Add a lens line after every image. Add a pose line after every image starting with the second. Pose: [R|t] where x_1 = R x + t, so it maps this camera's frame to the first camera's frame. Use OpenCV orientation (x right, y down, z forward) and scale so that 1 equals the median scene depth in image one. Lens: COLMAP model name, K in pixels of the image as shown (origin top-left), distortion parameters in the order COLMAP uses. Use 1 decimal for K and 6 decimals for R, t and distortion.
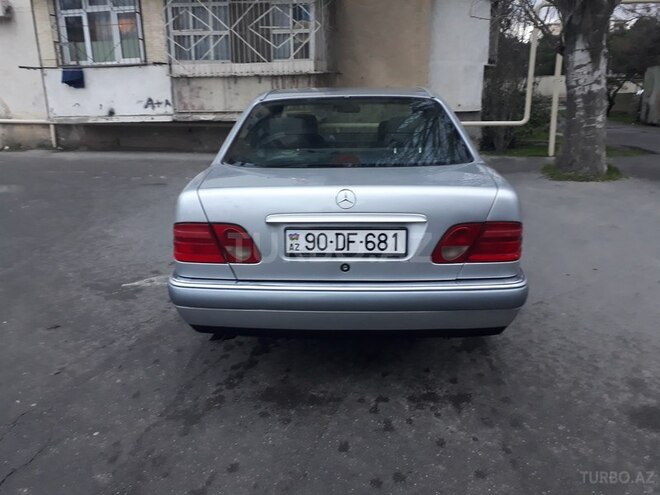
lens RADIAL K [[531.7, 0, 330.0], [0, 531.7, 247.5], [0, 0, 1]] dist [0.010161, -0.008375]
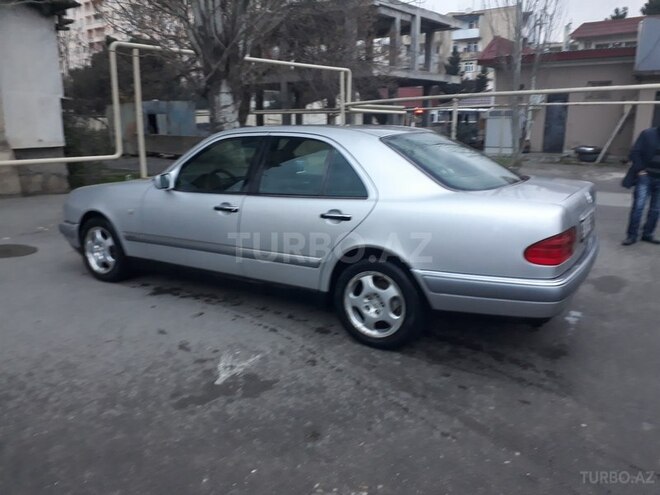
lens RADIAL K [[531.7, 0, 330.0], [0, 531.7, 247.5], [0, 0, 1]] dist [0.010161, -0.008375]
pose [[0.501114, -0.187504, 0.844824, -0.909712], [0.237270, 0.968603, 0.074238, -0.132498], [-0.832219, 0.163250, 0.529870, 0.445175]]
